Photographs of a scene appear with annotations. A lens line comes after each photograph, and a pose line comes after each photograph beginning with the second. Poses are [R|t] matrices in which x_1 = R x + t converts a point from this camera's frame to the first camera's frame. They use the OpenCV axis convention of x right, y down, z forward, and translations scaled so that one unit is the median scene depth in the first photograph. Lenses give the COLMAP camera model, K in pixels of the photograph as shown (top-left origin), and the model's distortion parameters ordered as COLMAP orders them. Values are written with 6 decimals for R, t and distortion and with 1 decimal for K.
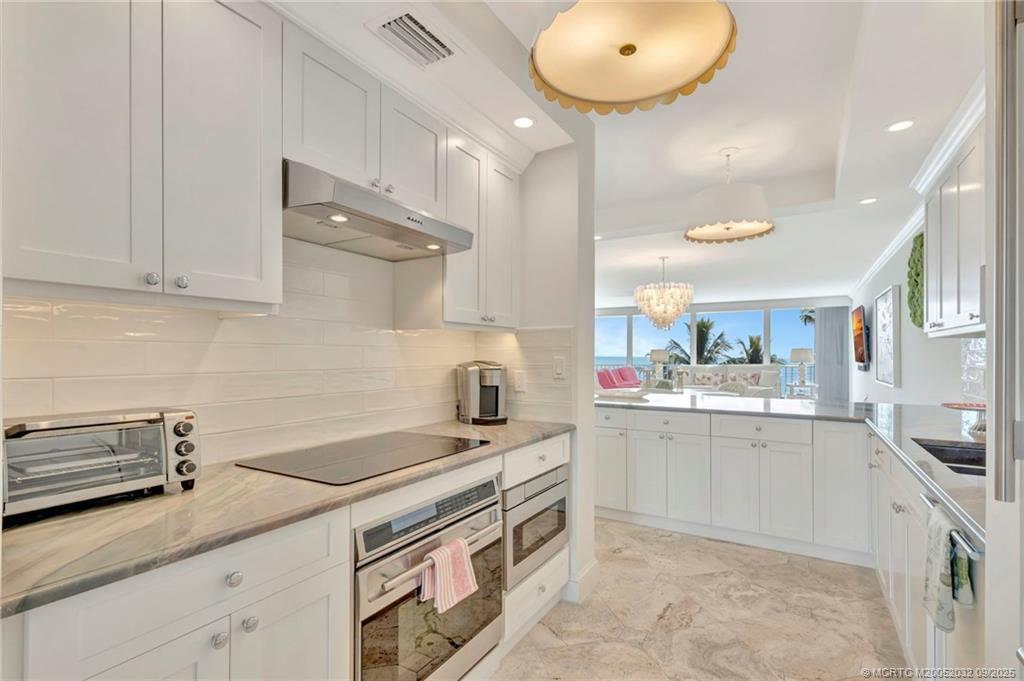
lens RADIAL K [[469.6, 0, 500.3], [0, 469.6, 355.3], [0, 0, 1]] dist [0.005394, -0.001044]
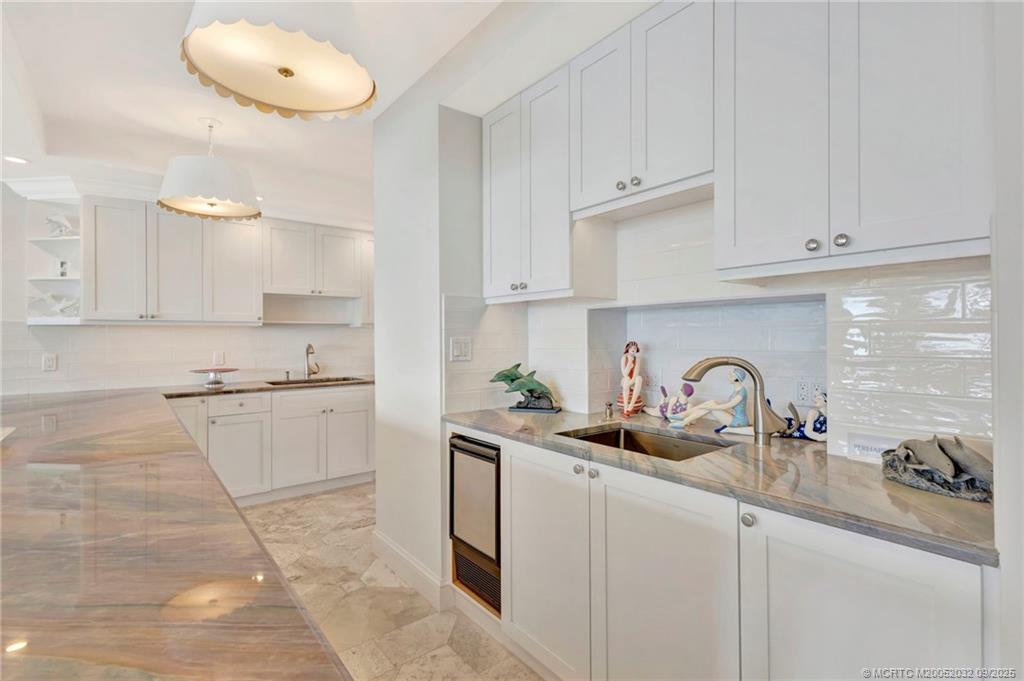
lens RADIAL K [[469.6, 0, 512.4], [0, 469.6, 334.3], [0, 0, 1]] dist [0.005394, -0.001044]
pose [[-0.951696, 0.004259, 0.307013, -0.104611], [0.000188, 0.999912, -0.013286, -0.001075], [-0.307042, -0.012587, -0.951613, 0.467418]]
